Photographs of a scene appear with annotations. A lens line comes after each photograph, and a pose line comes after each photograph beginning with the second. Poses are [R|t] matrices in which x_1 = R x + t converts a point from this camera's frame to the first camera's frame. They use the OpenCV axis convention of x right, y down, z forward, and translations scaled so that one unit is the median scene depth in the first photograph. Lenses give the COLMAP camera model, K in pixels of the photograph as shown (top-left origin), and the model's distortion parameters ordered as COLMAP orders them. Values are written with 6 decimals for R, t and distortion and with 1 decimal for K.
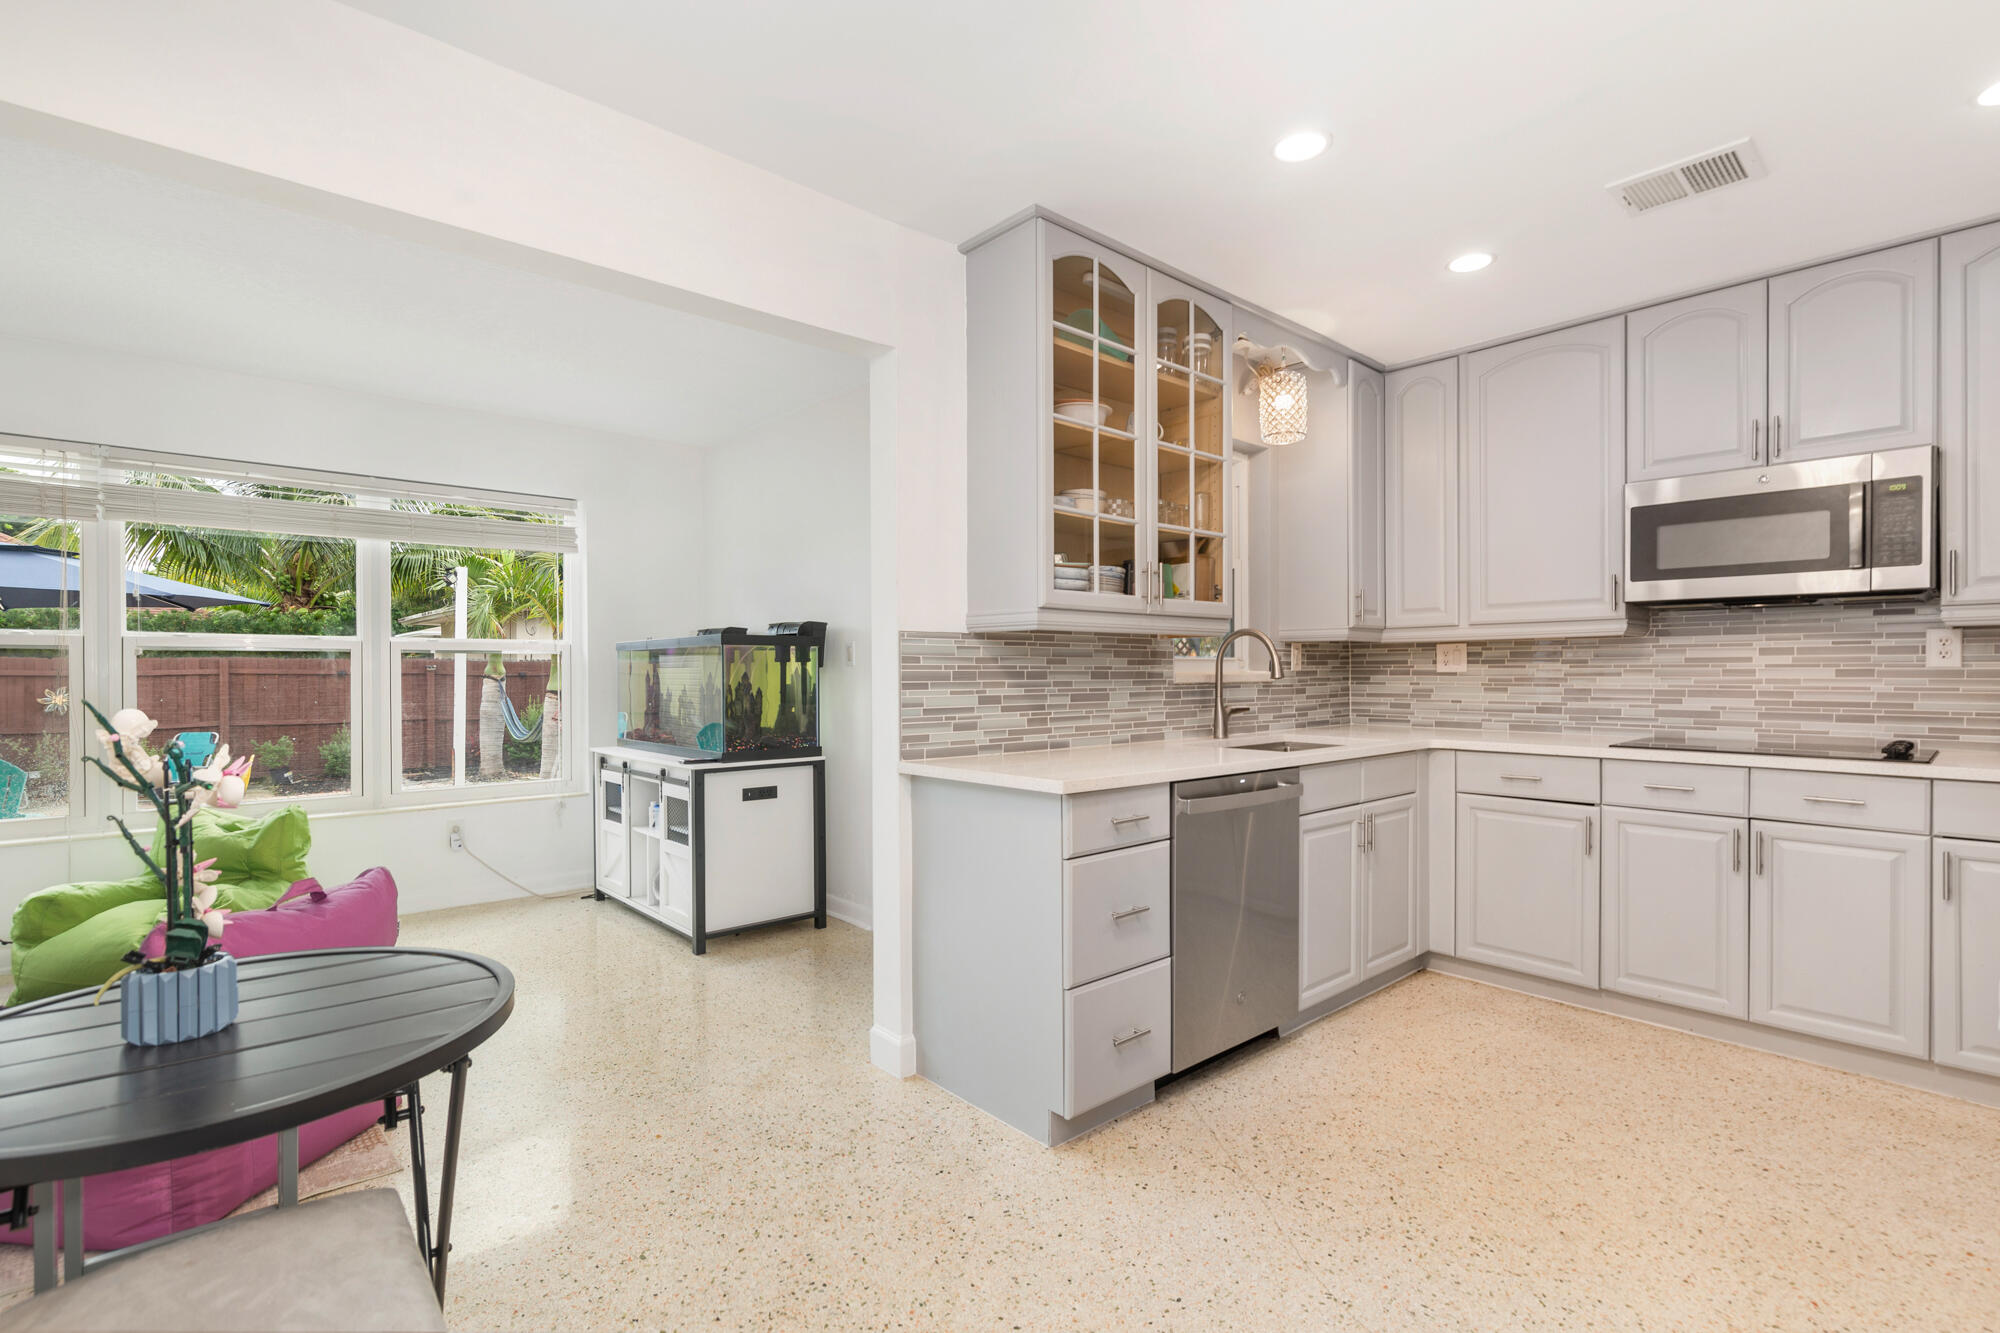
lens RADIAL K [[917.8, 0, 995.2], [0, 917.8, 677.8], [0, 0, 1]] dist [-0.002303, 0.000220]
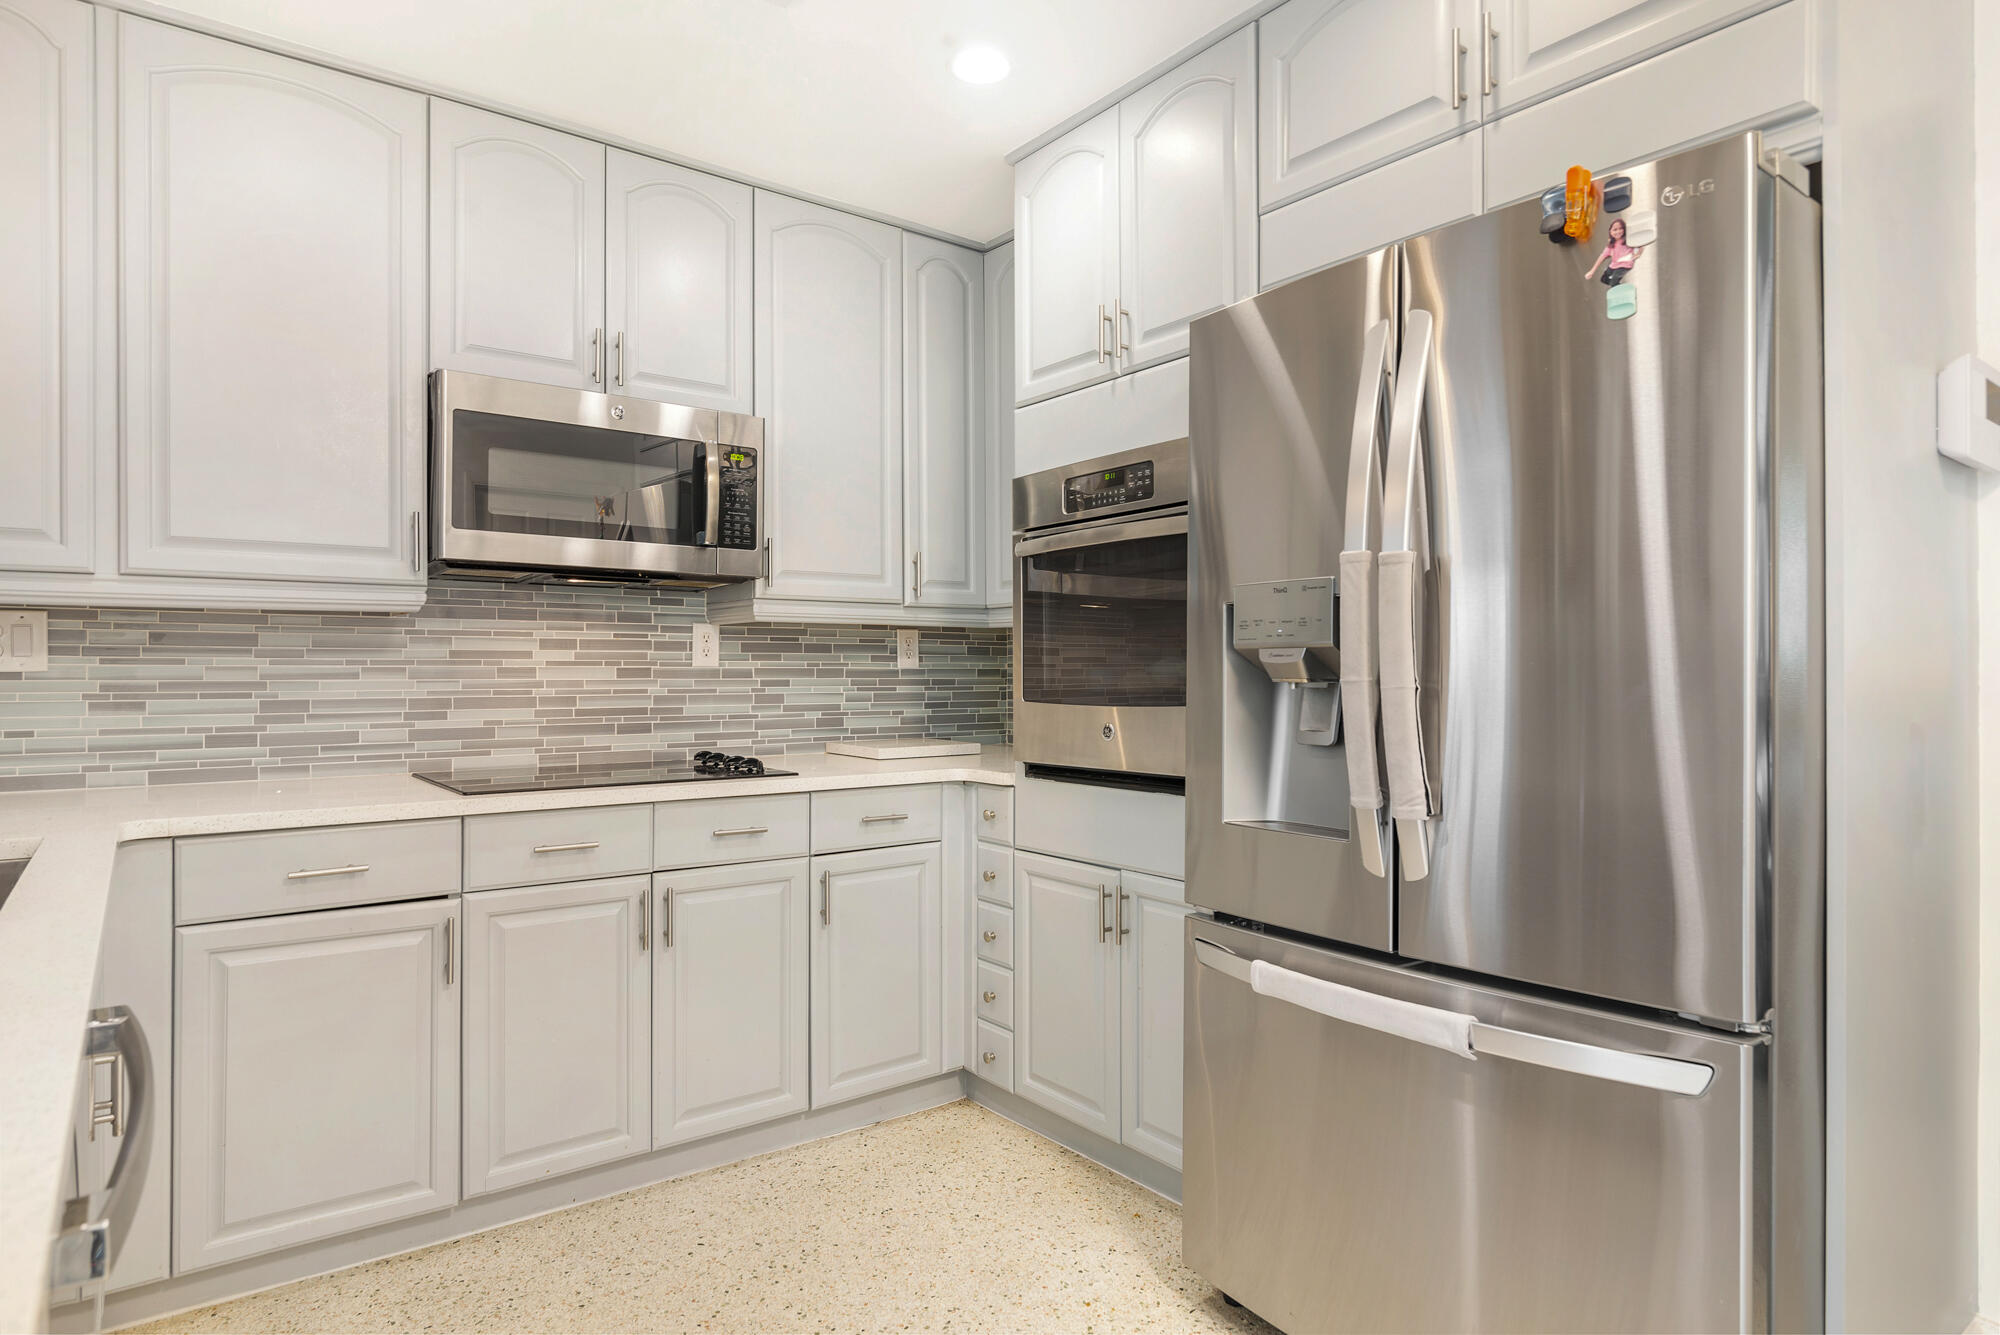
lens RADIAL K [[1126.6, 0, 999.5], [0, 1126.6, 672.2], [0, 0, 1]] dist [-0.002887, 0.000123]
pose [[0.082190, -0.000716, 0.996616, -0.042164], [0.005244, 0.999986, 0.000286, -0.004448], [-0.996603, 0.005202, 0.082192, 0.587526]]
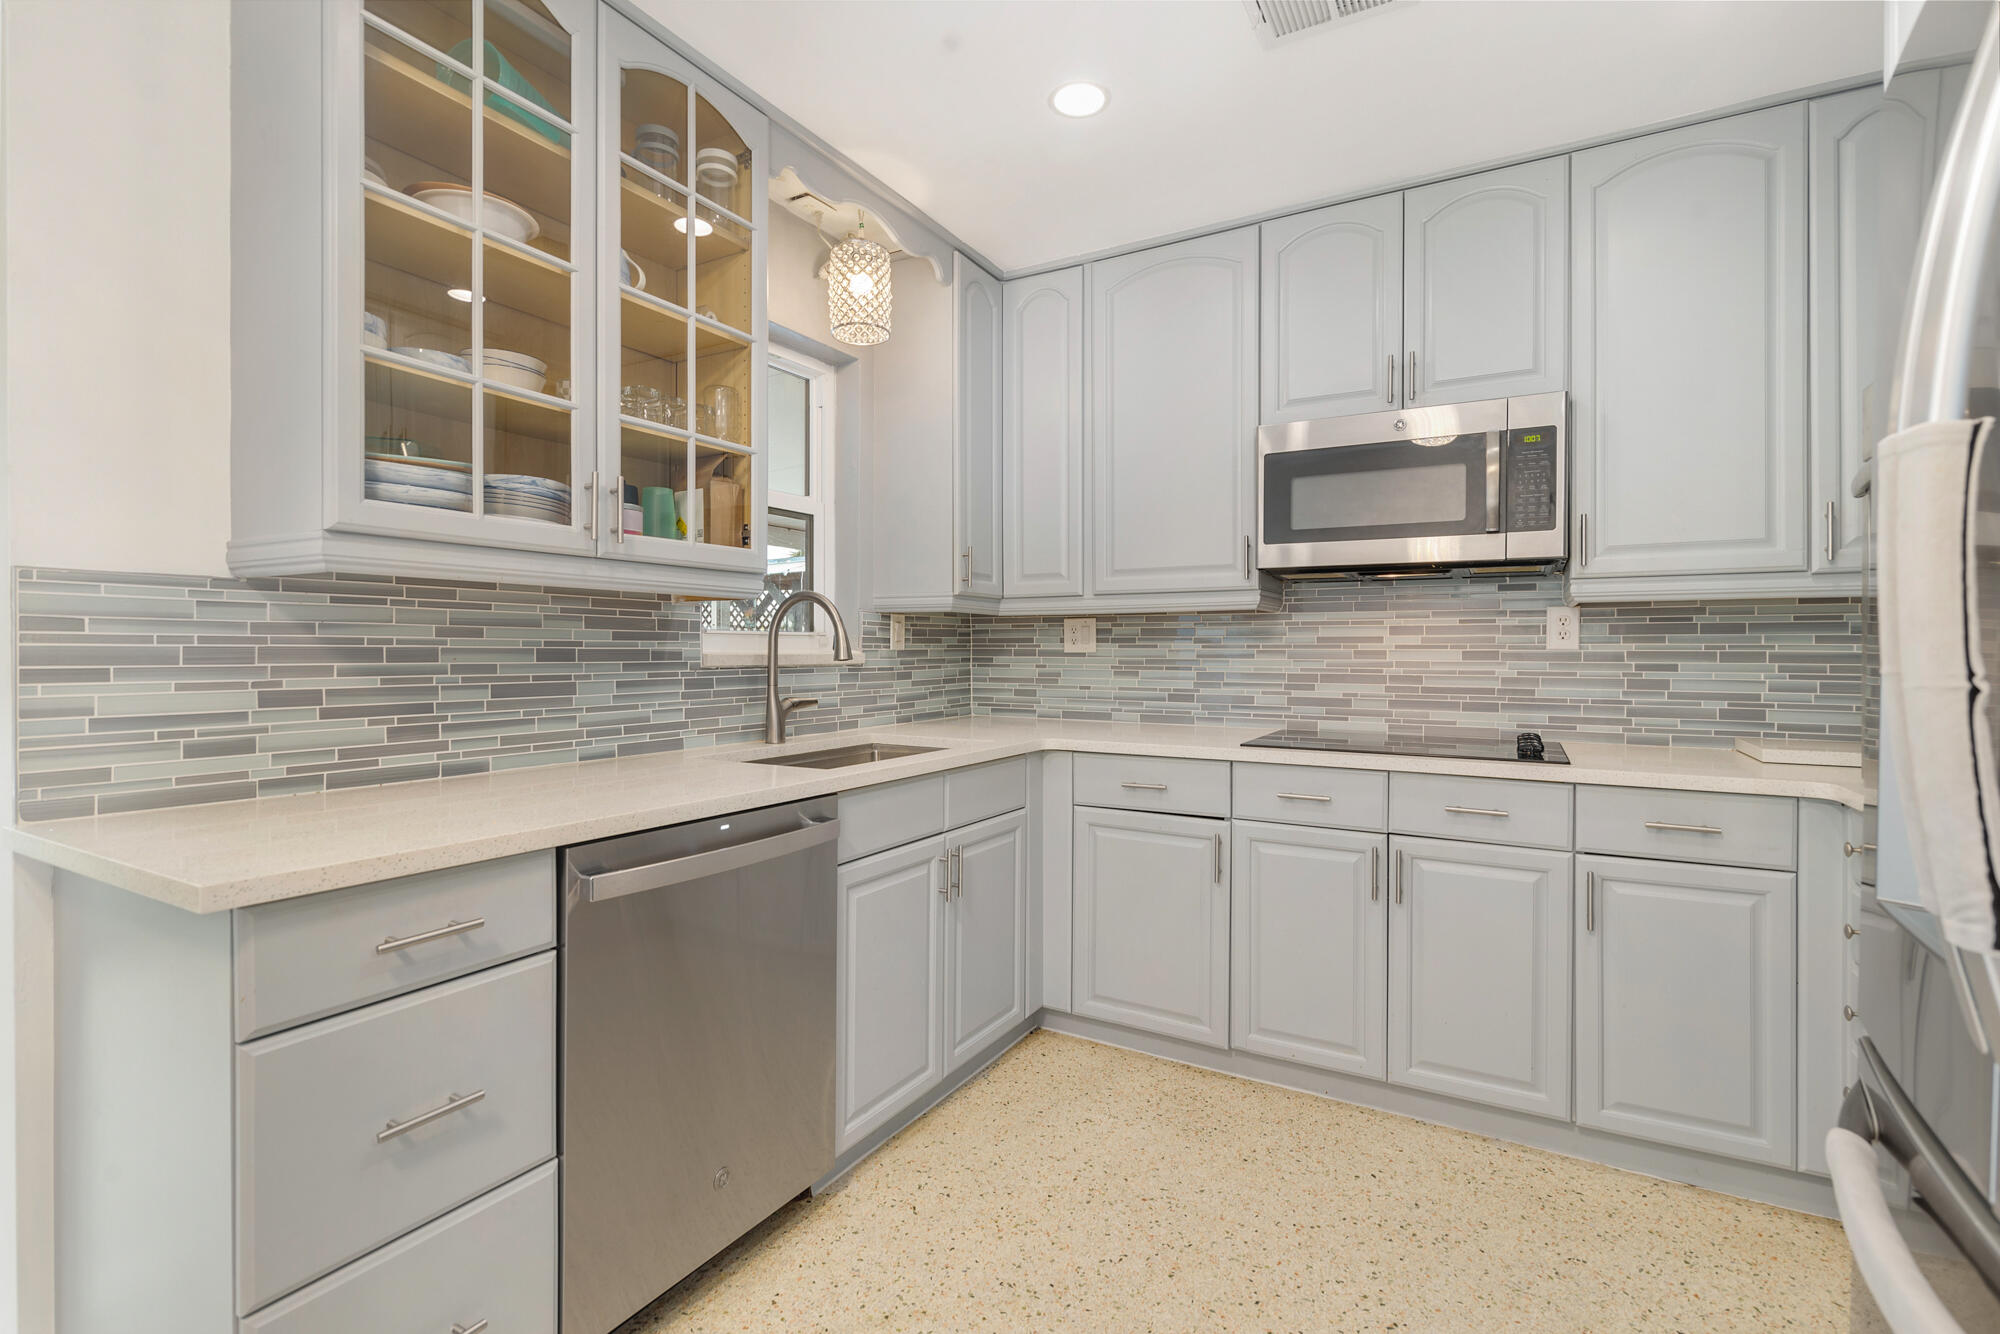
lens RADIAL K [[912.7, 0, 992.8], [0, 912.7, 654.6], [0, 0, 1]] dist [-0.000916, -0.000355]
pose [[0.950275, 0.003561, 0.311390, 0.212733], [-0.002940, 0.999993, -0.002463, -0.002514], [-0.311397, 0.001425, 0.950279, 0.305384]]
